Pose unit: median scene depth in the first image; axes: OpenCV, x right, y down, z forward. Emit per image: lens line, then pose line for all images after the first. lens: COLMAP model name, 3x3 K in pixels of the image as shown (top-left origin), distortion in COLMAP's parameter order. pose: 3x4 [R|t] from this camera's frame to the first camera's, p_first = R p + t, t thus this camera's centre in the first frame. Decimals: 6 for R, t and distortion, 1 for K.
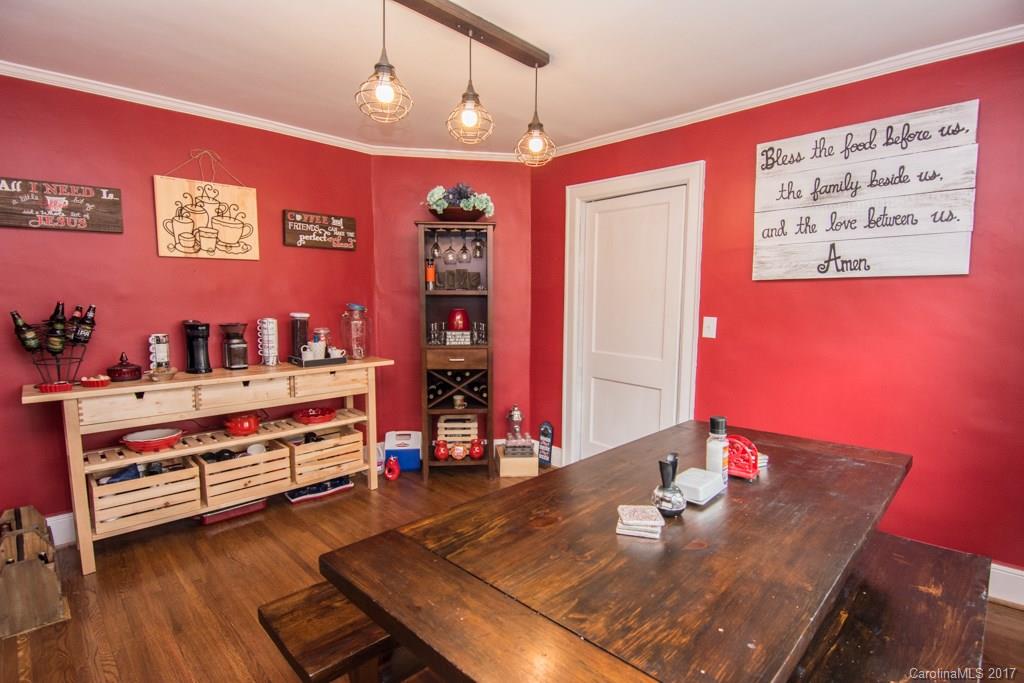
lens RADIAL K [[498.1, 0, 513.6], [0, 498.1, 343.9], [0, 0, 1]] dist [0.000719, -0.011005]
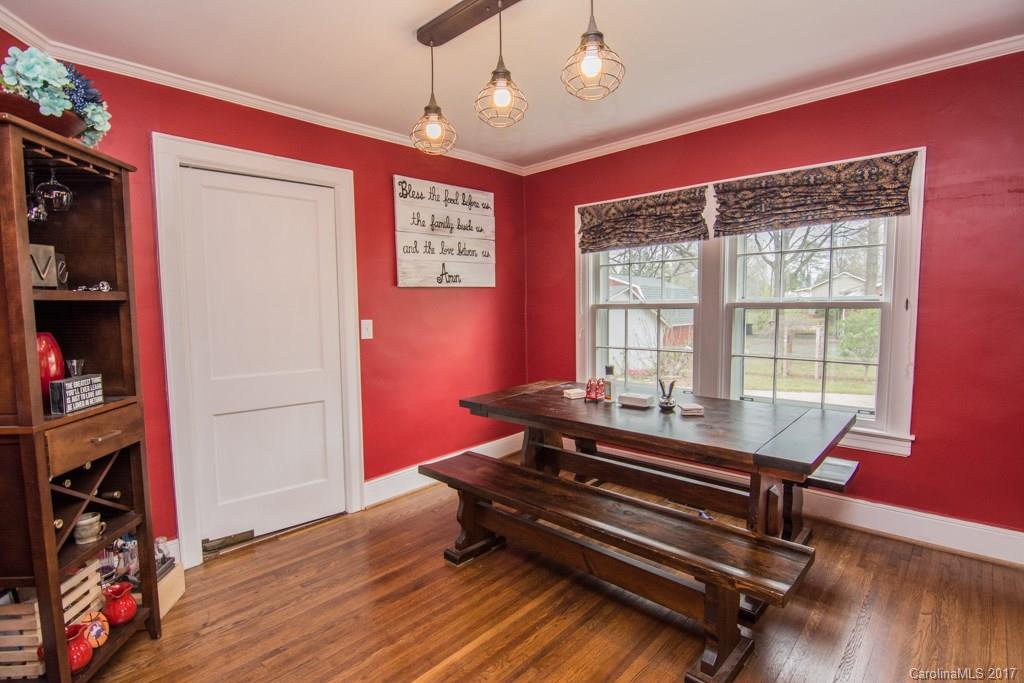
lens RADIAL K [[498.1, 0, 513.6], [0, 498.1, 343.9], [0, 0, 1]] dist [0.000719, -0.011005]
pose [[-0.026314, -0.087186, 0.995844, -0.834087], [0.109073, 0.989991, 0.089556, -0.077966], [-0.993685, 0.110976, -0.016541, 0.858027]]
